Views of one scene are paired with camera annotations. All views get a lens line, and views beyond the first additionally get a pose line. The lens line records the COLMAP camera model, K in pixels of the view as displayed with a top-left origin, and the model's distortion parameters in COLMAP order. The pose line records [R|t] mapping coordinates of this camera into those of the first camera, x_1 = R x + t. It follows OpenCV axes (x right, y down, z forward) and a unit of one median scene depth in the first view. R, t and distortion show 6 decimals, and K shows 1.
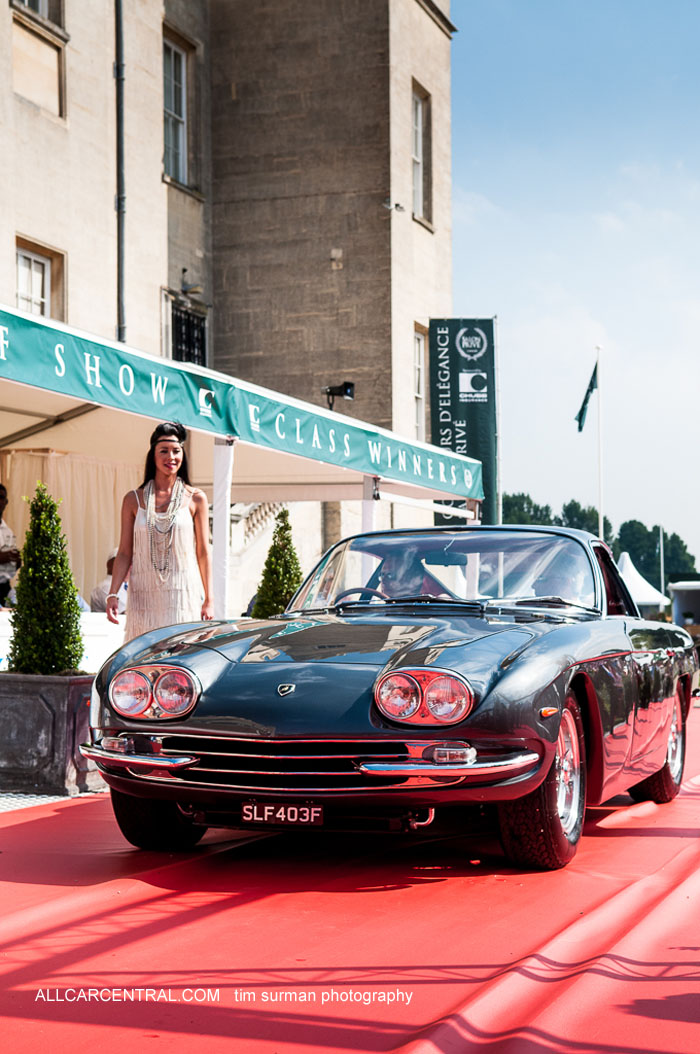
lens RADIAL K [[1879.5, 0, 367.7], [0, 1879.5, 518.9], [0, 0, 1]] dist [0.172706, 0.000000]
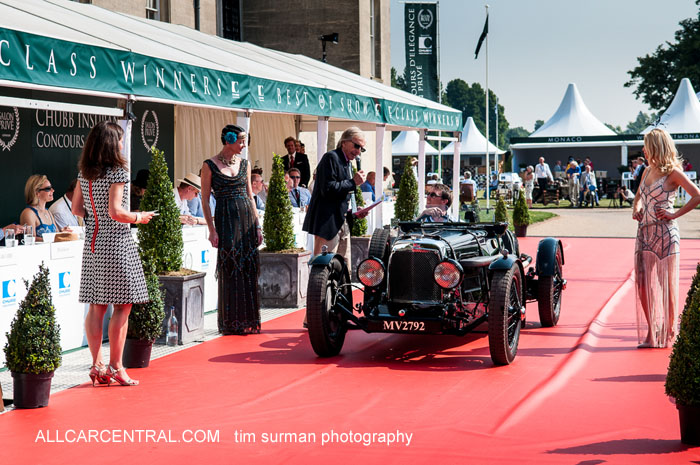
lens RADIAL K [[1481.9, 0, 347.8], [0, 1481.9, 235.1], [0, 0, 1]] dist [0.244369, 0.000000]
pose [[0.997515, -0.006912, 0.070112, -0.100212], [-0.000688, 0.994172, 0.107803, -0.042378], [-0.070449, -0.107584, 0.991697, -0.307955]]
